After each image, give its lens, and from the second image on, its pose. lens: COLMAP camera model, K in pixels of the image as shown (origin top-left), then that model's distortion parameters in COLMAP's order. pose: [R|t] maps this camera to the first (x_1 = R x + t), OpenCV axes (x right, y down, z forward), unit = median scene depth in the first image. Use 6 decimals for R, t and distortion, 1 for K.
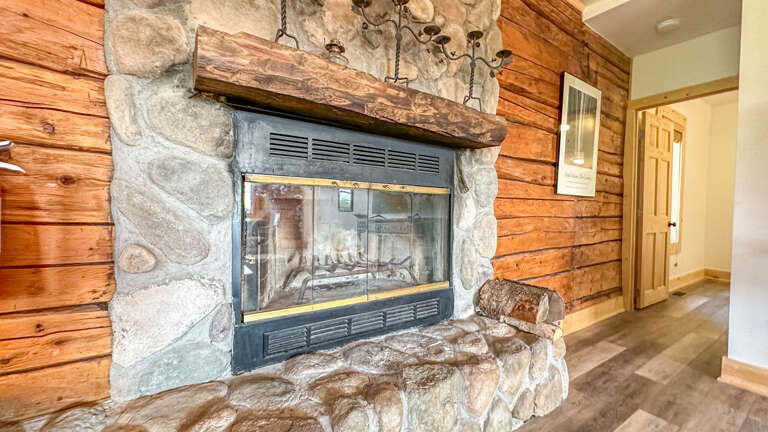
lens RADIAL K [[305.3, 0, 384.0], [0, 305.3, 216.0], [0, 0, 1]] dist [-0.000732, 0.000139]
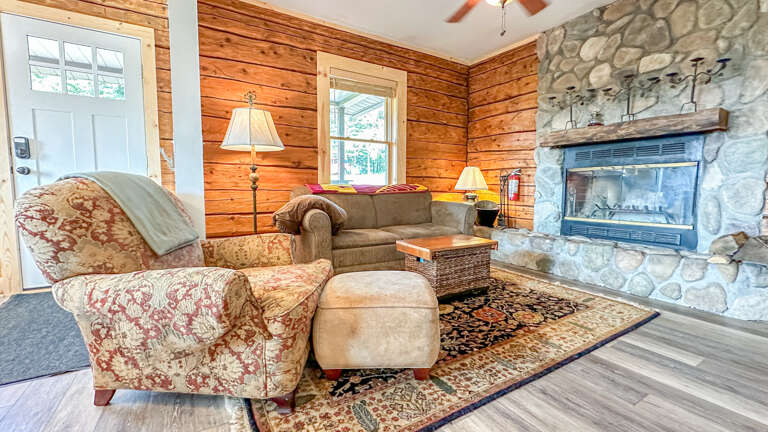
lens RADIAL K [[305.3, 0, 384.0], [0, 305.3, 216.0], [0, 0, 1]] dist [-0.000732, 0.000139]
pose [[-0.055096, 0.073144, -0.995798, 2.624897], [-0.017073, 0.997098, 0.074184, 0.128732], [0.998335, 0.021089, -0.053688, -0.605712]]
